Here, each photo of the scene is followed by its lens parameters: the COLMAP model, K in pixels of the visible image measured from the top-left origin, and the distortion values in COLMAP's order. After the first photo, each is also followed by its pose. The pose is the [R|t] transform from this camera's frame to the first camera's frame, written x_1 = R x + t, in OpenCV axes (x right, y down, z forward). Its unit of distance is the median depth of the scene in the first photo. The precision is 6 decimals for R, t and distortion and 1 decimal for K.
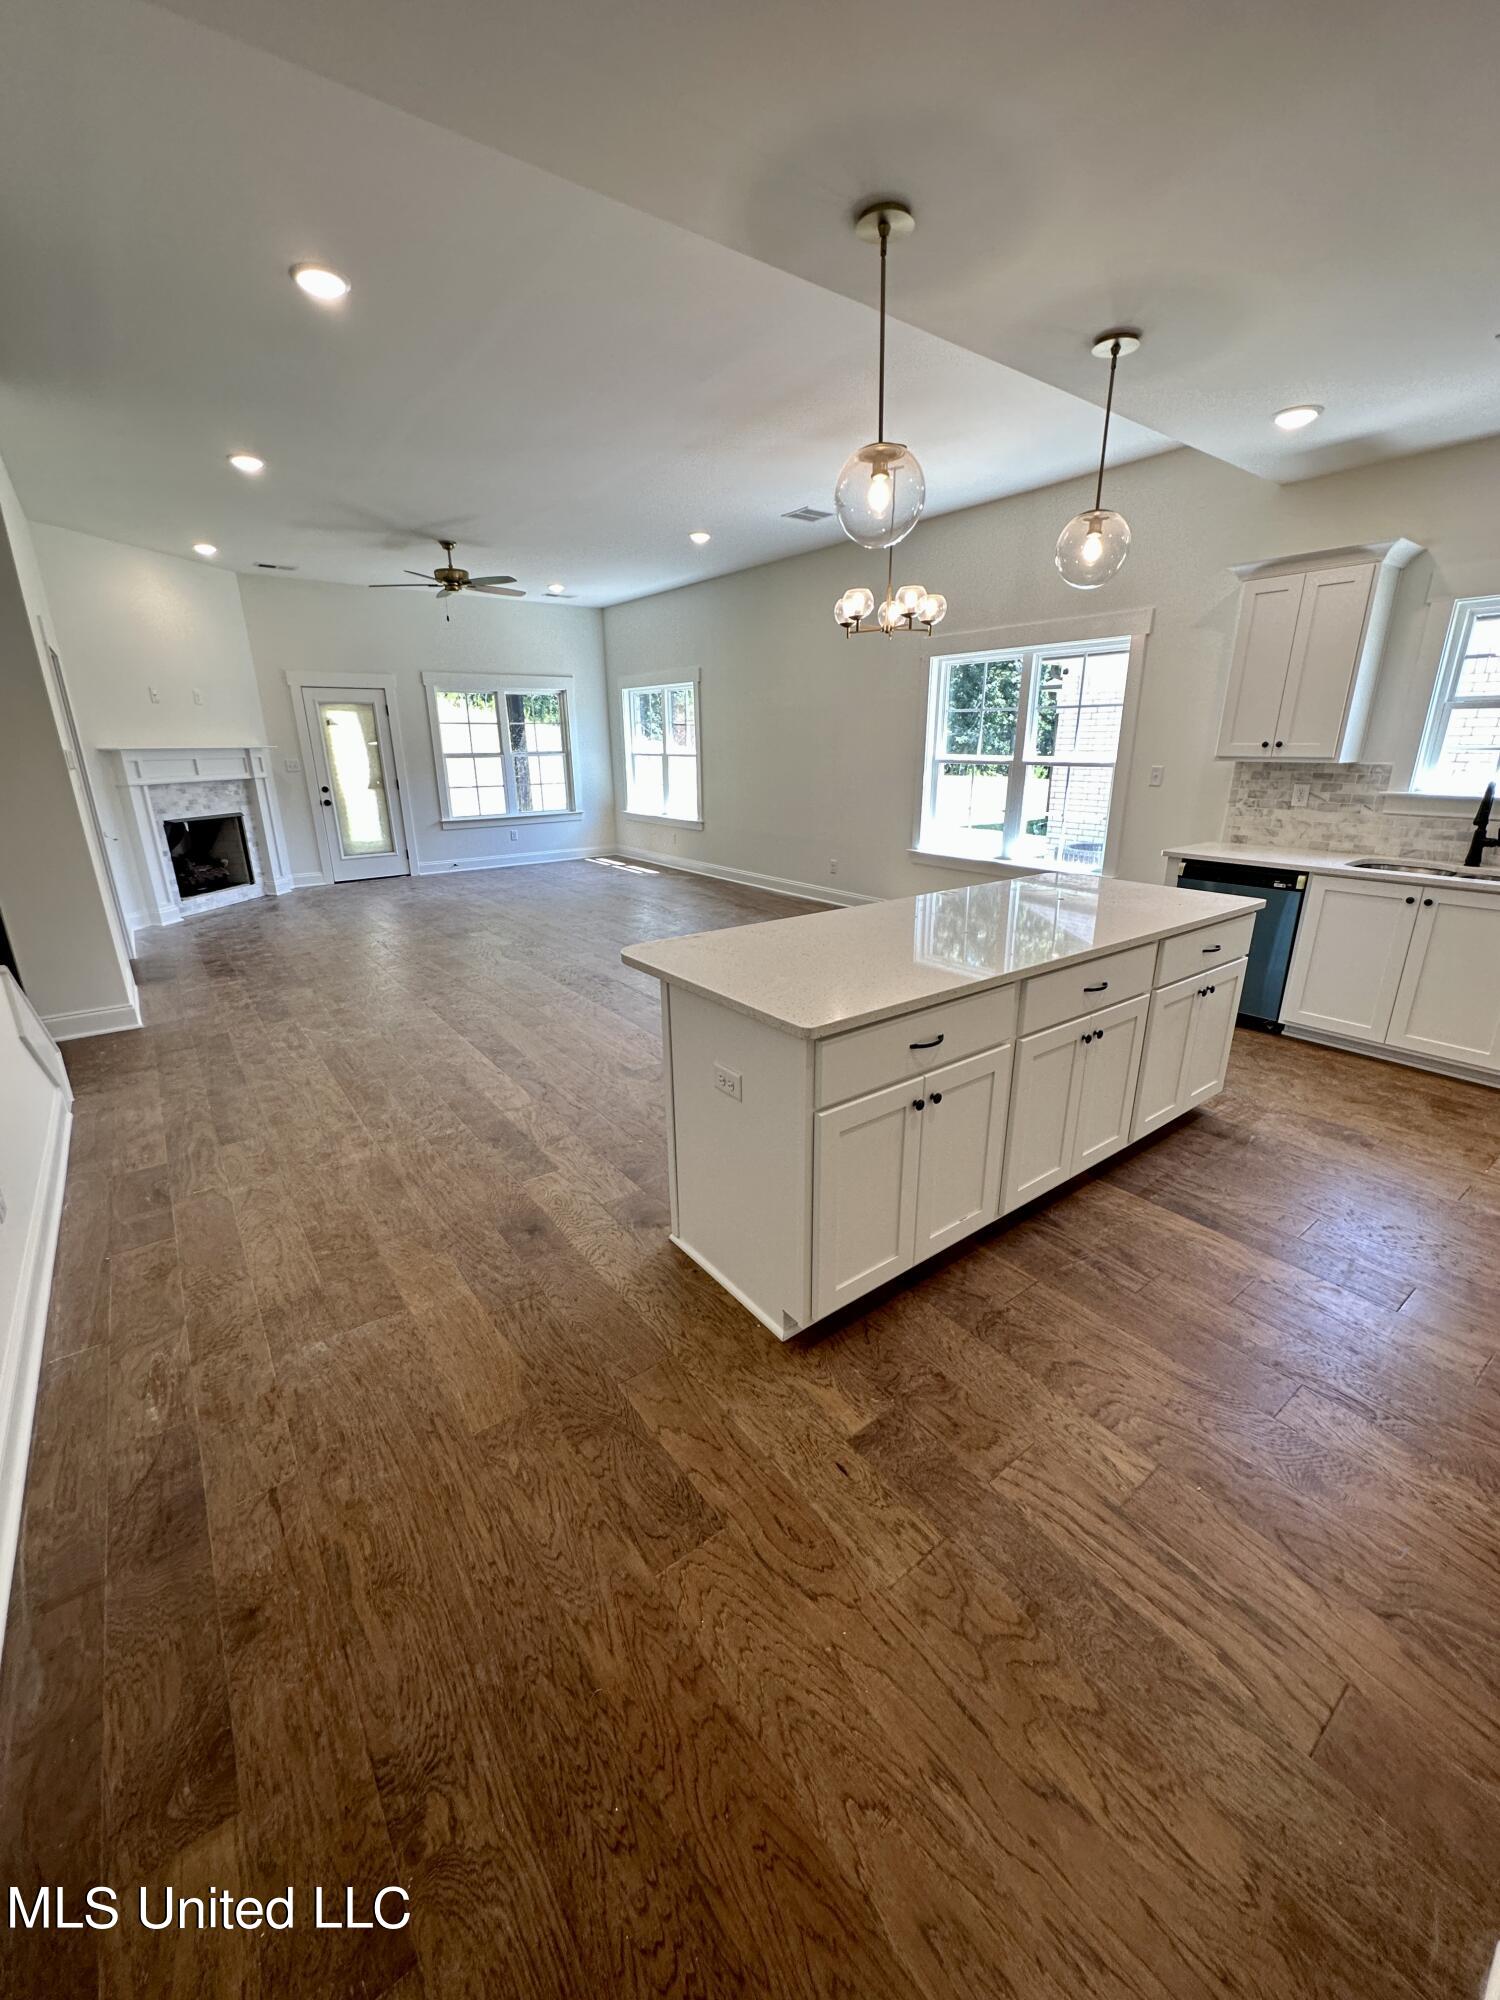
lens RADIAL K [[794.2, 0, 757.7], [0, 794.2, 1003.6], [0, 0, 1]] dist [-0.001934, 0.000576]
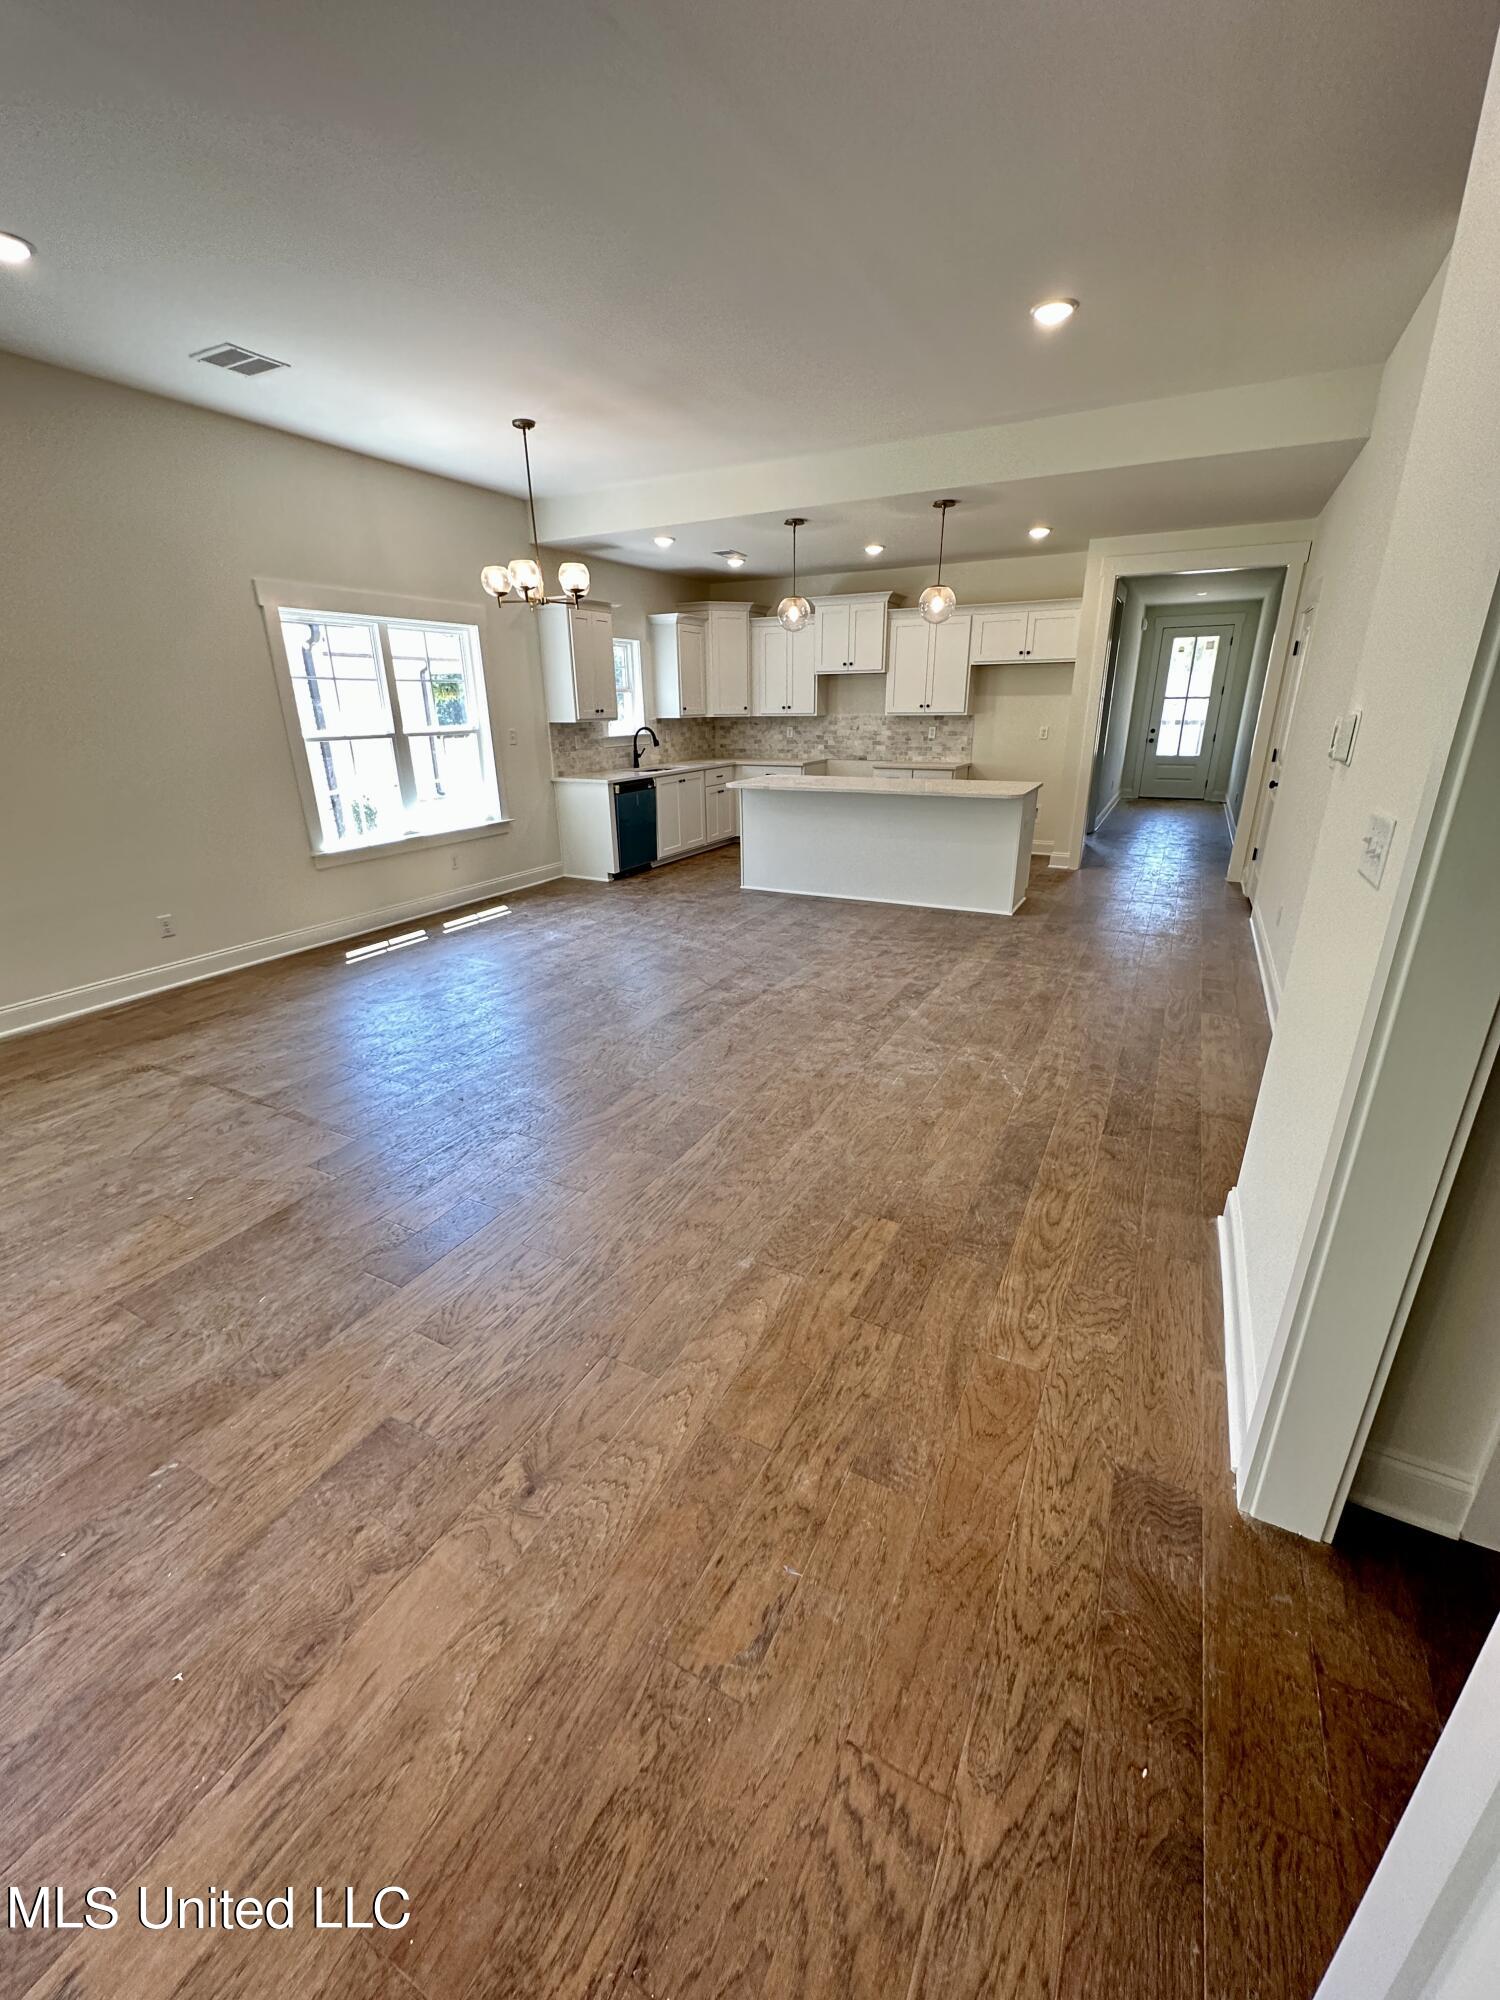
lens RADIAL K [[794.2, 0, 751.8], [0, 794.2, 996.1], [0, 0, 1]] dist [-0.001934, 0.000576]
pose [[-0.419223, -0.305293, 0.855014, -1.184947], [0.301071, 0.841726, 0.448167, -0.499372], [-0.856510, 0.445302, -0.260956, 1.506791]]
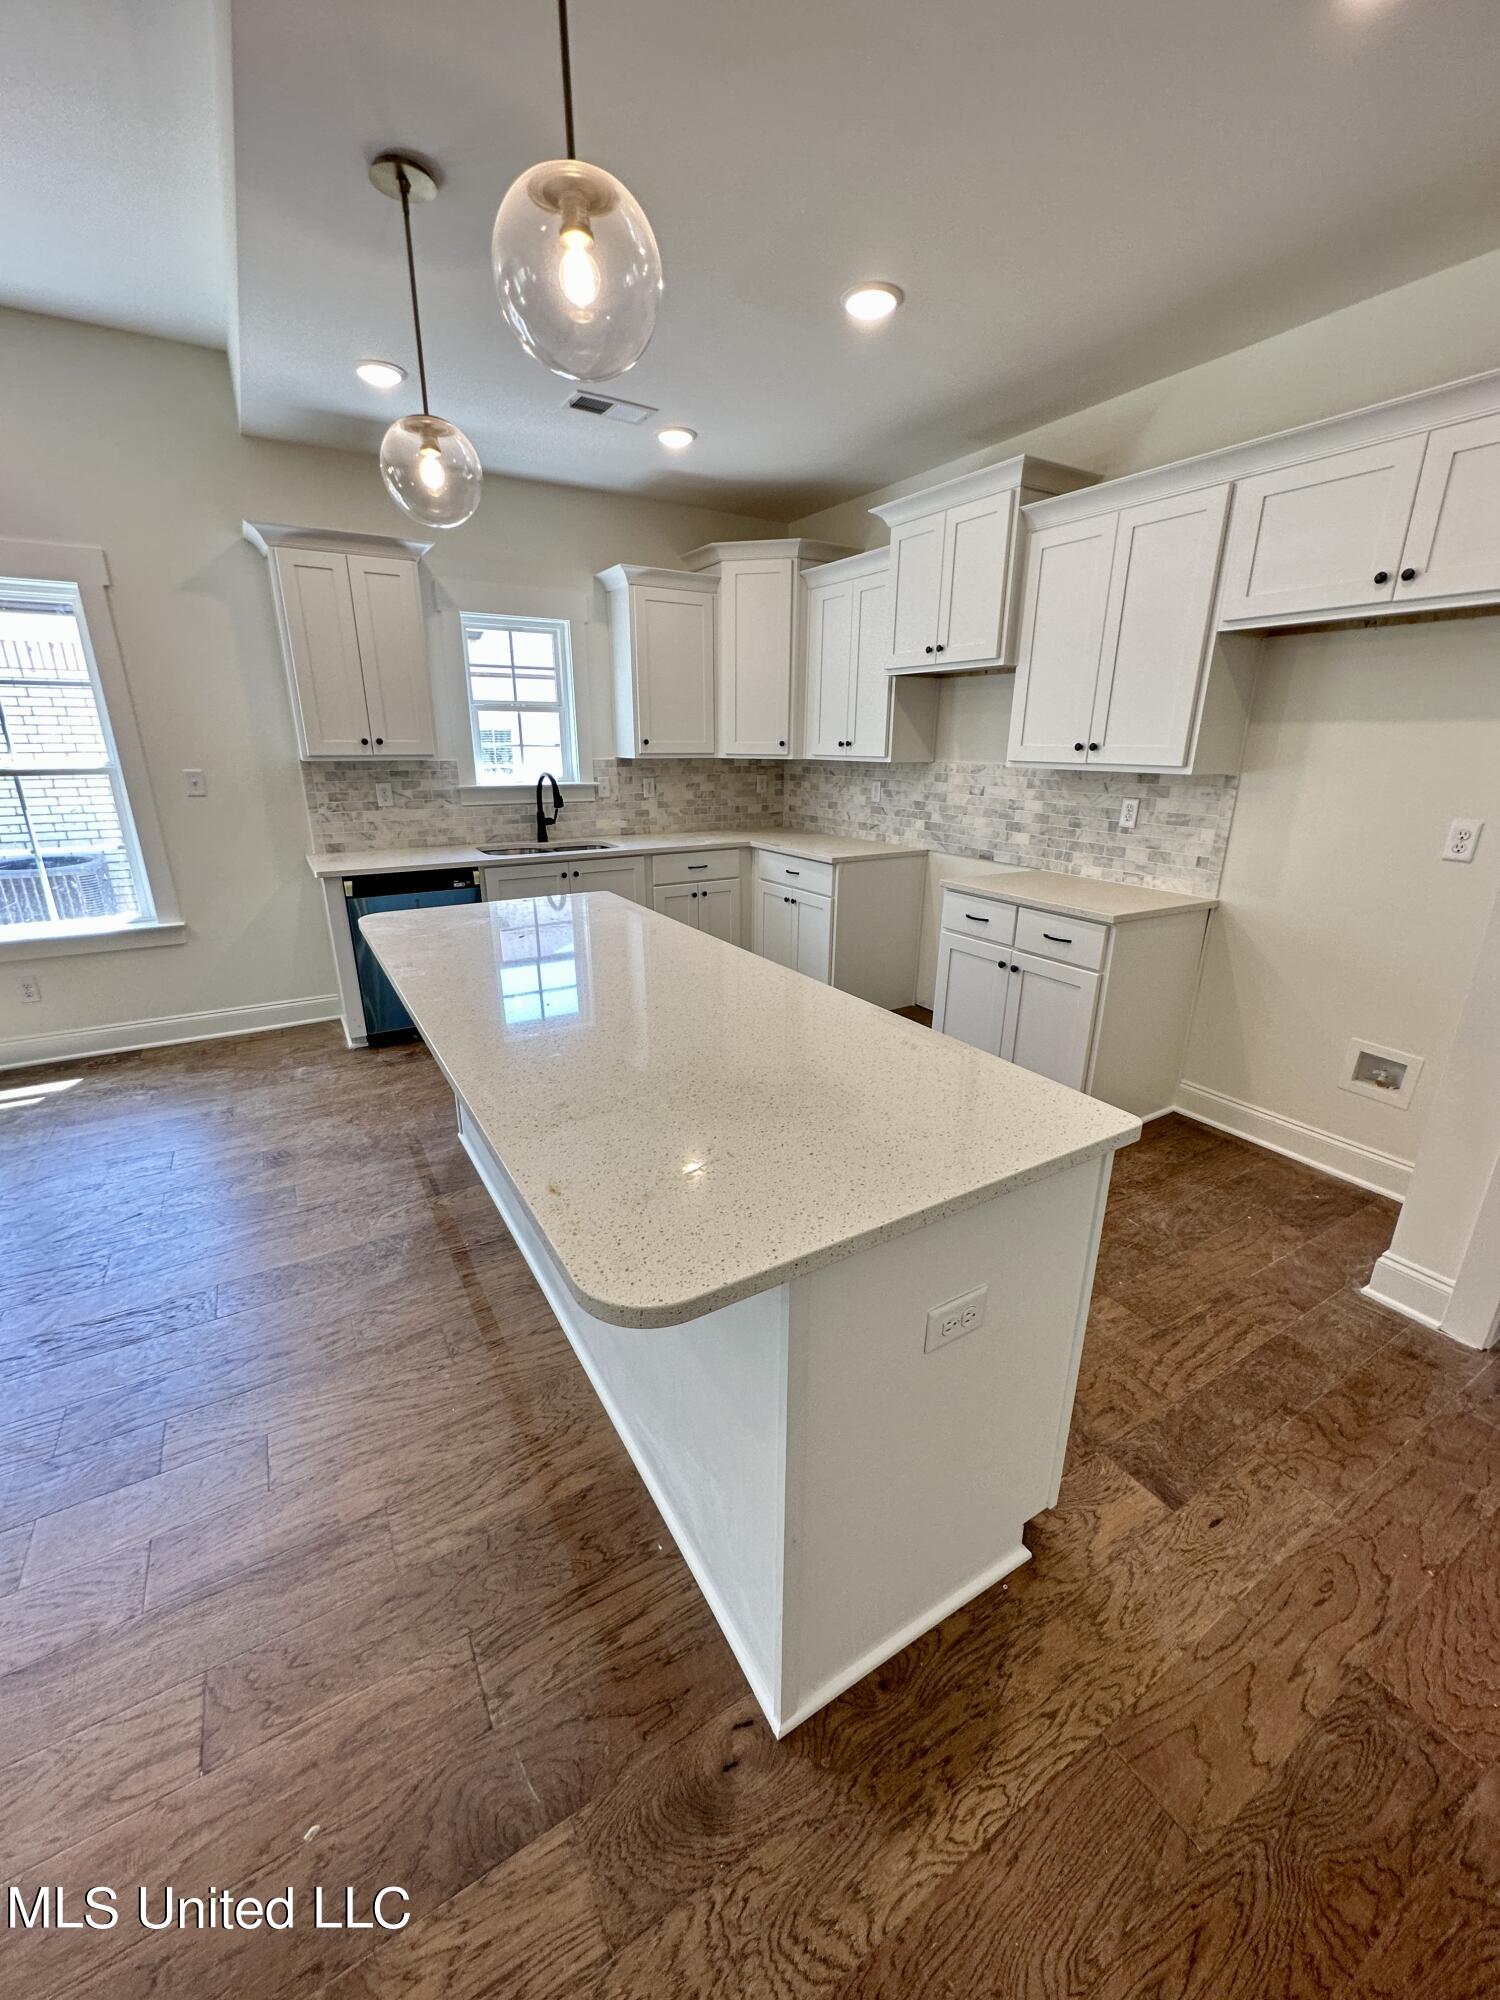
lens RADIAL K [[794.2, 0, 750.2], [0, 794.2, 1001.9], [0, 0, 1]] dist [-0.001934, 0.000576]
pose [[0.113360, -0.307020, 0.944928, -0.276683], [0.309091, 0.914763, 0.260138, -0.161437], [-0.944252, 0.262579, 0.198595, 0.505338]]
